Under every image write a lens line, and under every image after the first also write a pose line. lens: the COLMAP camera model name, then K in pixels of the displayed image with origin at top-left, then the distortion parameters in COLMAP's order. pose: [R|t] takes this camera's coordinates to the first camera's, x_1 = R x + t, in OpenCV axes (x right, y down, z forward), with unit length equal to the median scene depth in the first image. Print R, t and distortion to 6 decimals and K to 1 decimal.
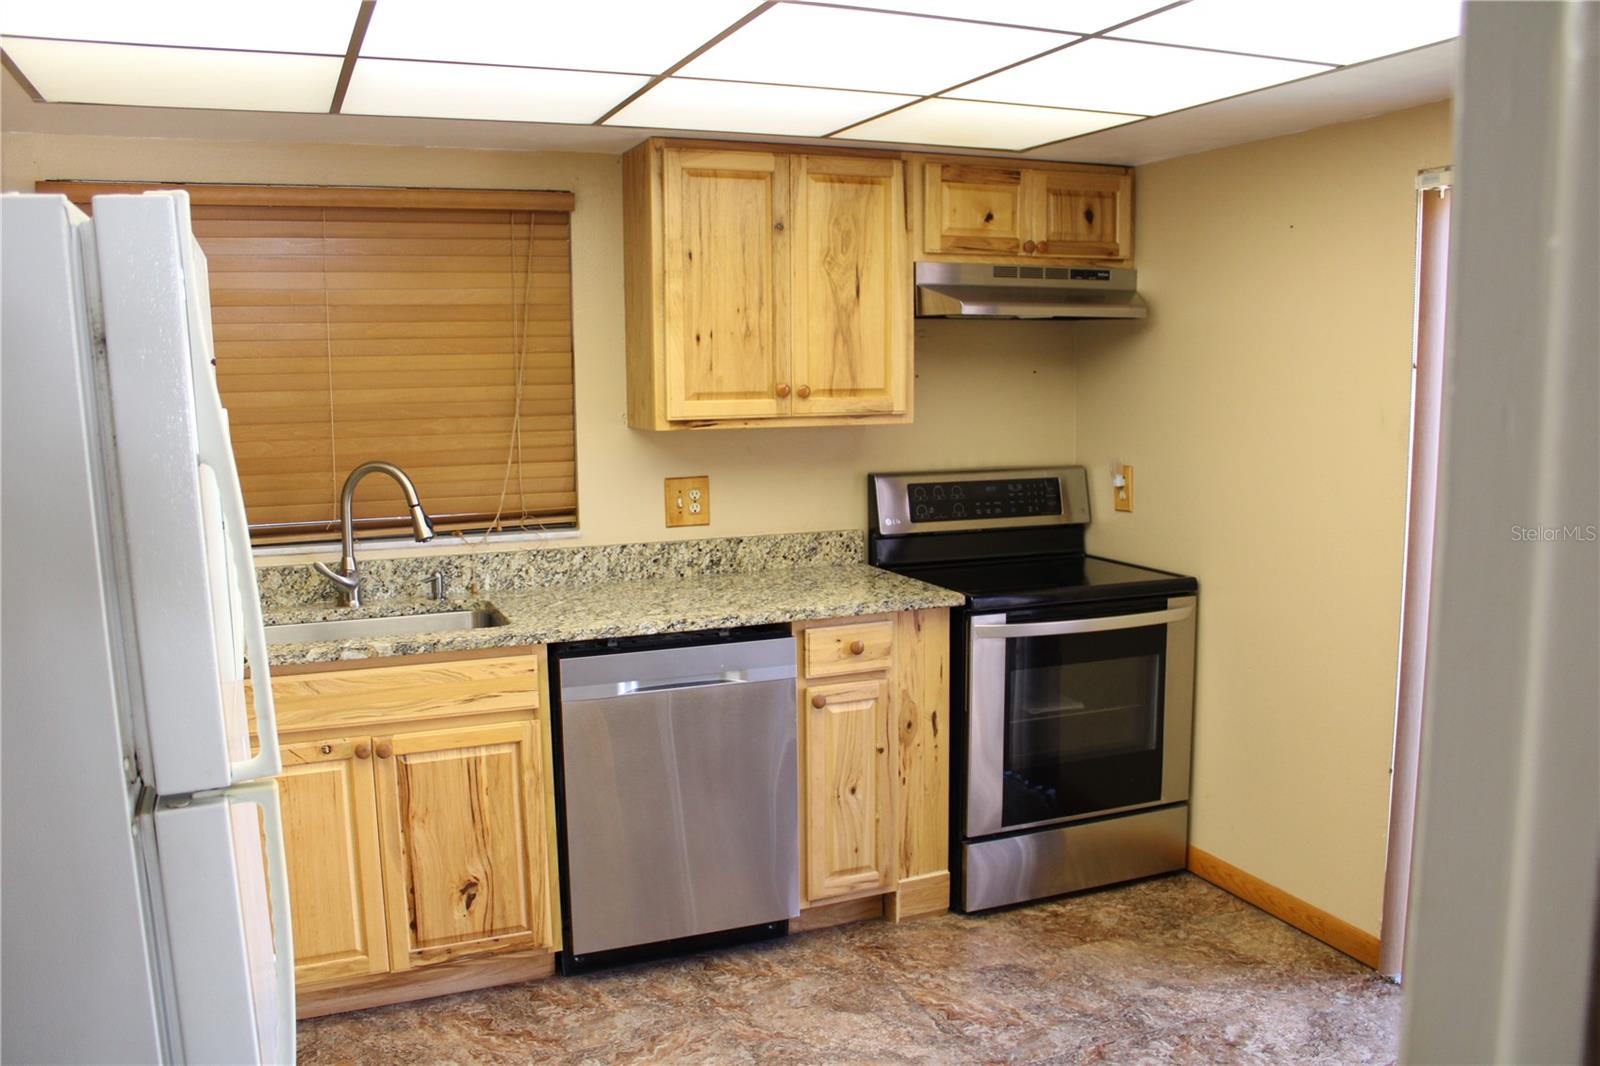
lens RADIAL K [[1318.0, 0, 789.7], [0, 1318.0, 533.0], [0, 0, 1]] dist [-0.173544, 0.148587]
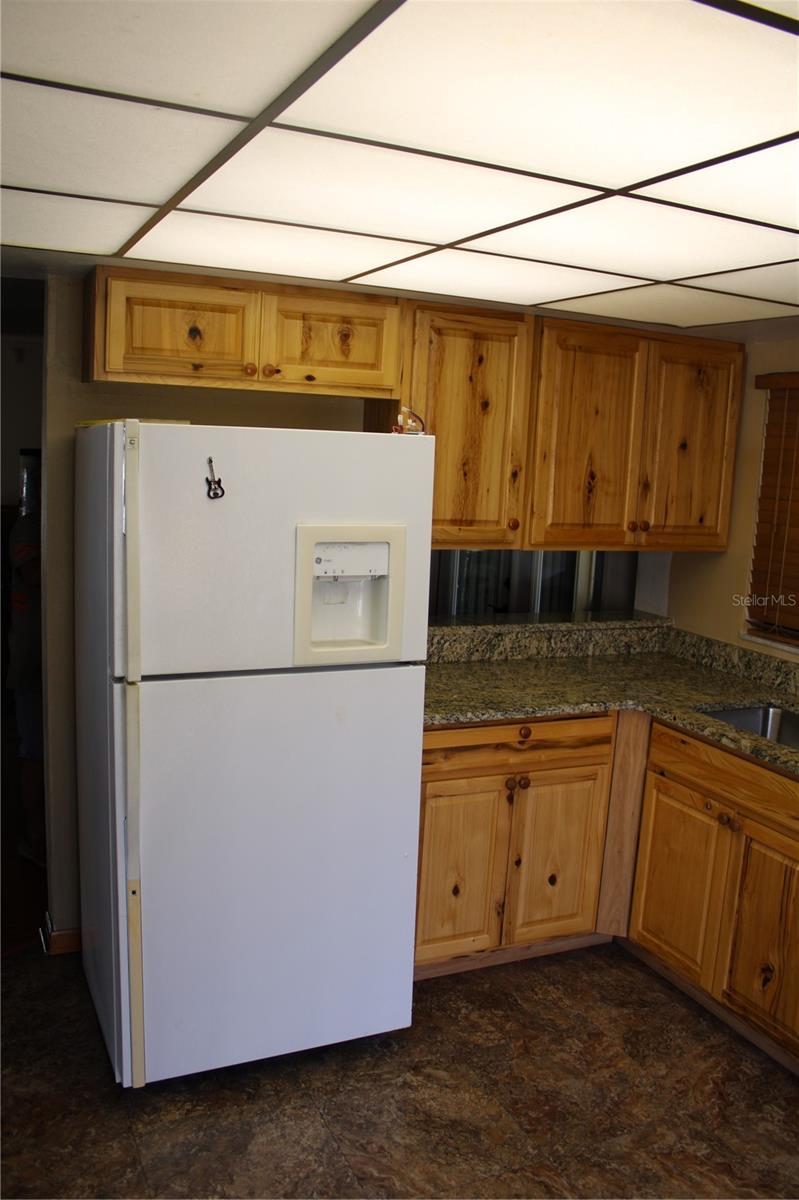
lens RADIAL K [[988.5, 0, 399.5], [0, 988.5, 600.0], [0, 0, 1]] dist [-0.173544, 0.148587]
pose [[0.046595, 0.168308, -0.984633, 0.541458], [-0.191675, 0.968893, 0.156547, -0.124307], [0.980352, 0.181435, 0.077406, 0.561587]]
